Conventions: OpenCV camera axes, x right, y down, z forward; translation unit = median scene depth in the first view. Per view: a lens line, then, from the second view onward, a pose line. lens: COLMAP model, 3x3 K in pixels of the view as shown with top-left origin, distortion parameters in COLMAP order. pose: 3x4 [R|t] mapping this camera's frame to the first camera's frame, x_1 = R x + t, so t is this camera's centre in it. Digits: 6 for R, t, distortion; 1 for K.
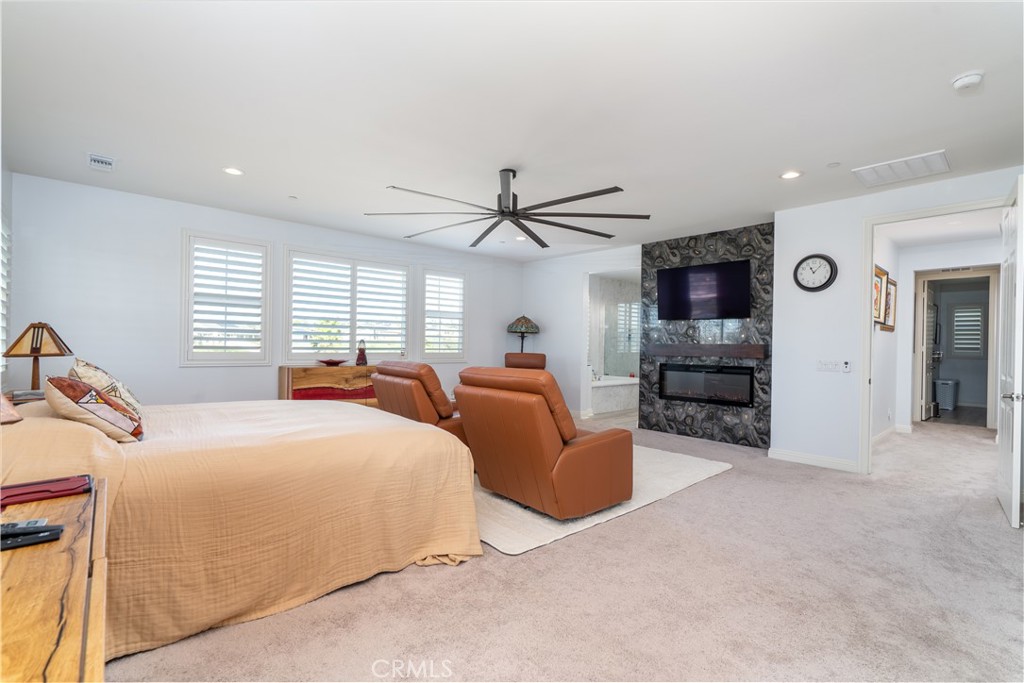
lens RADIAL K [[470.2, 0, 509.7], [0, 470.2, 342.6], [0, 0, 1]] dist [-0.002412, 0.000007]
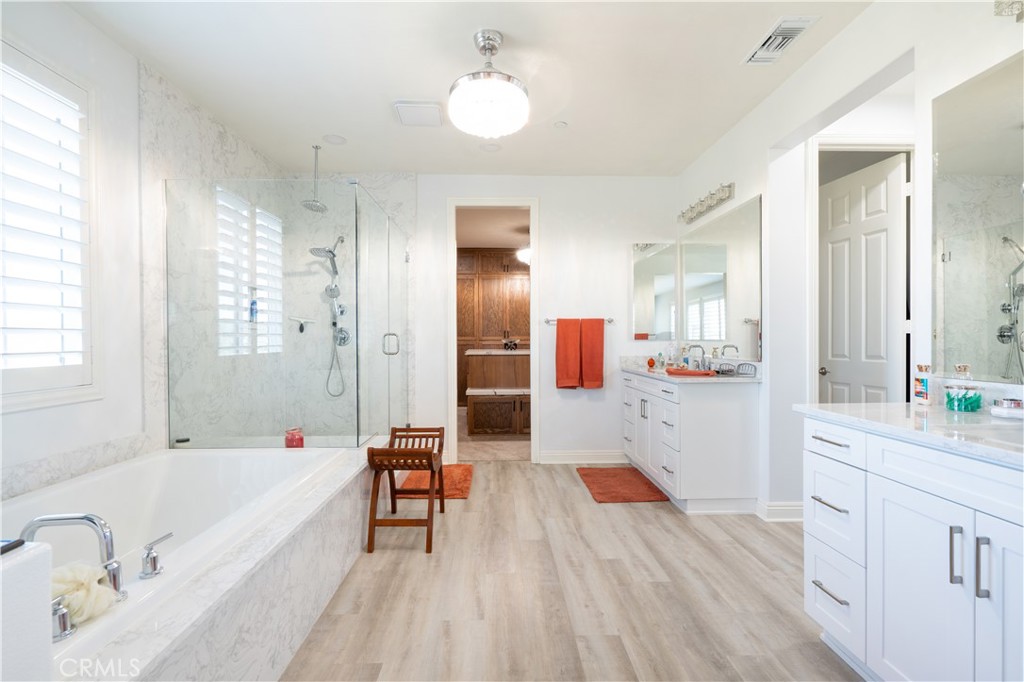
lens RADIAL K [[470.2, 0, 509.7], [0, 470.2, 342.1], [0, 0, 1]] dist [-0.002412, 0.000007]
pose [[0.652720, -0.022841, 0.757255, 0.208329], [0.009765, 0.999716, 0.021738, 0.011635], [-0.757536, -0.006794, 0.652758, 1.114557]]
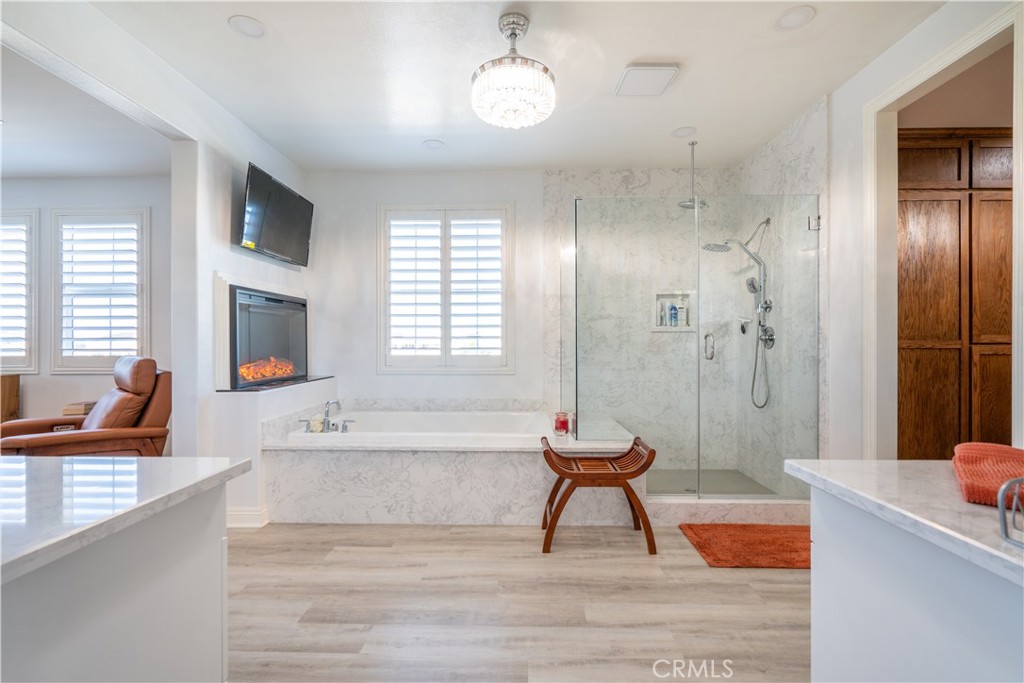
lens RADIAL K [[470.2, 0, 509.7], [0, 470.2, 342.6], [0, 0, 1]] dist [-0.002412, 0.000007]
pose [[0.710528, -0.017774, -0.703445, 0.750148], [0.018272, 0.999810, -0.006807, 0.020300], [0.703432, -0.008017, 0.710717, 1.118504]]
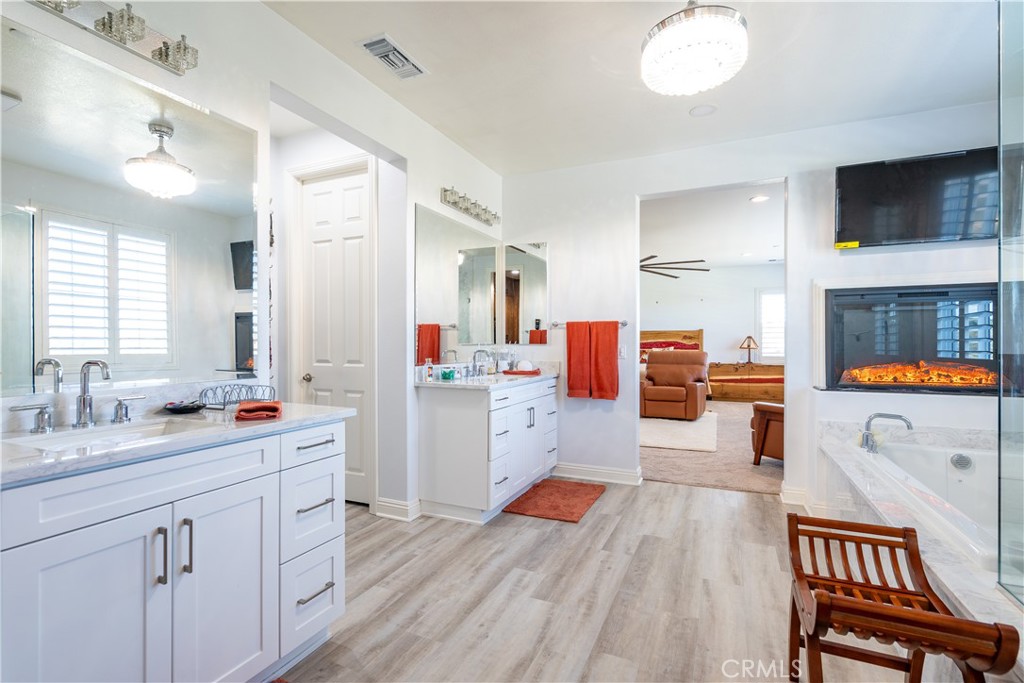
lens RADIAL K [[460.2, 0, 500.0], [0, 460.2, 366.6], [0, 0, 1]] dist [0.000326, 0.000044]
pose [[-0.930452, 0.000453, -0.366413, 0.721779], [-0.013436, 0.999284, 0.035355, 0.023641], [0.366167, 0.037819, -0.929780, 1.612253]]
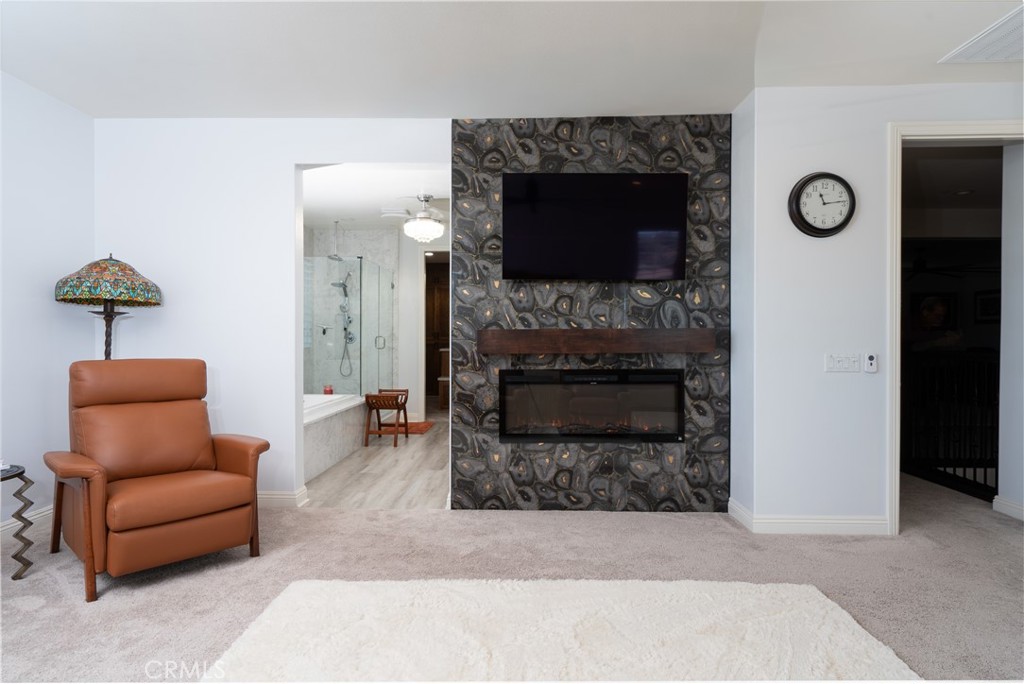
lens RADIAL K [[571.4, 0, 512.0], [0, 571.4, 342.0], [0, 0, 1]] dist [0.000059, -0.000133]
pose [[0.690827, -0.019995, 0.722743, -0.102541], [0.007868, 0.999766, 0.020139, 0.003749], [-0.722977, -0.008226, 0.690823, 0.608002]]
